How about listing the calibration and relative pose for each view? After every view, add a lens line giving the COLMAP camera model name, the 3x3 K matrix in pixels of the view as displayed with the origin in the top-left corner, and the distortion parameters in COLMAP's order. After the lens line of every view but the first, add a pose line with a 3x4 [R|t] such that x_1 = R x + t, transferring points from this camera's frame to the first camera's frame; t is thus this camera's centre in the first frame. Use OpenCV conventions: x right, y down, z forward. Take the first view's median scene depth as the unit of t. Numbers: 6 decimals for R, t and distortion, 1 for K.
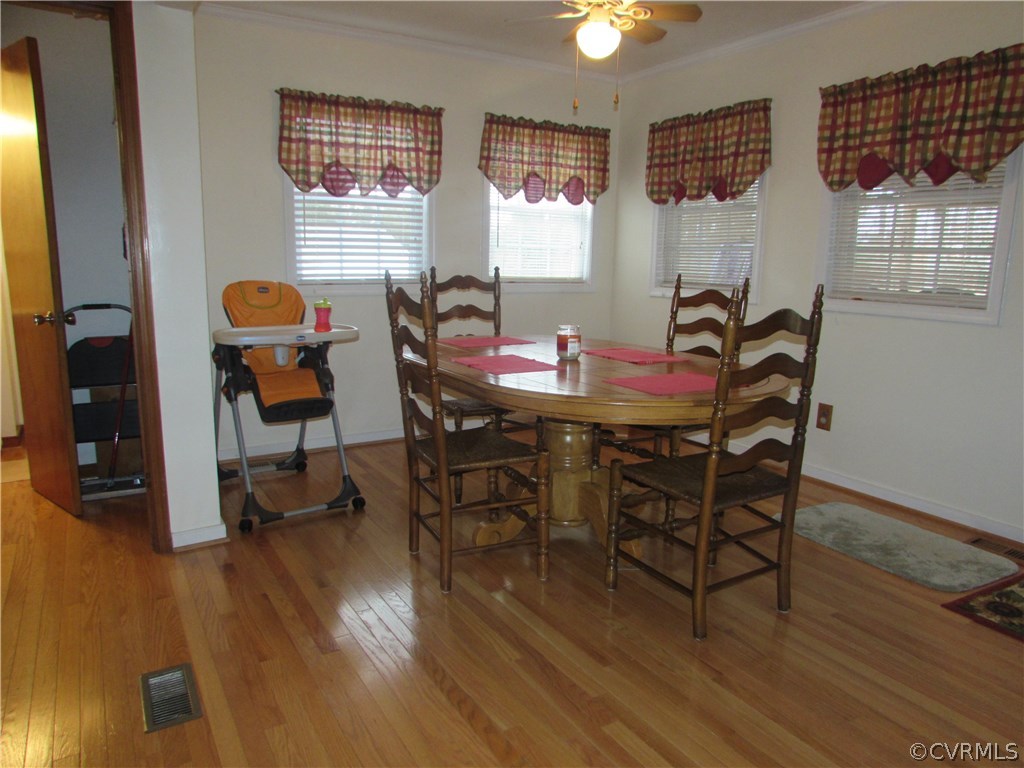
lens RADIAL K [[709.6, 0, 493.3], [0, 709.6, 386.0], [0, 0, 1]] dist [-0.057581, 0.030510]
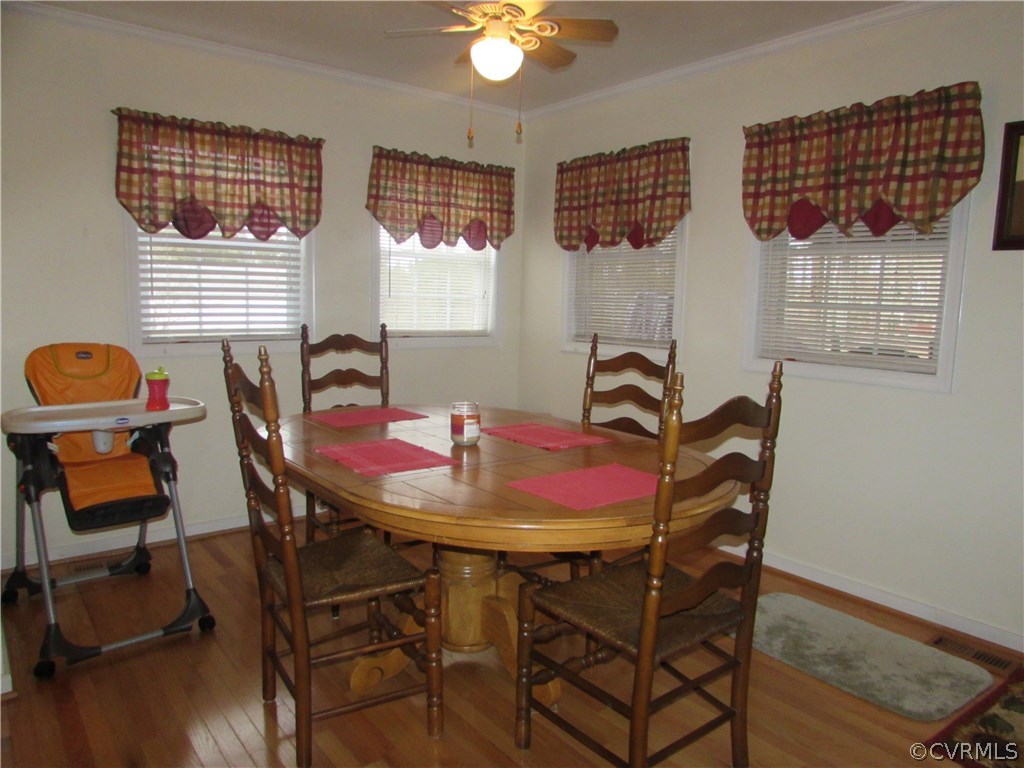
lens RADIAL K [[709.6, 0, 493.3], [0, 709.6, 386.0], [0, 0, 1]] dist [-0.057581, 0.030510]
pose [[0.992161, -0.010302, 0.124541, 0.029128], [0.017013, 0.998453, -0.052942, -0.046805], [-0.123803, 0.054646, 0.990801, 0.149323]]
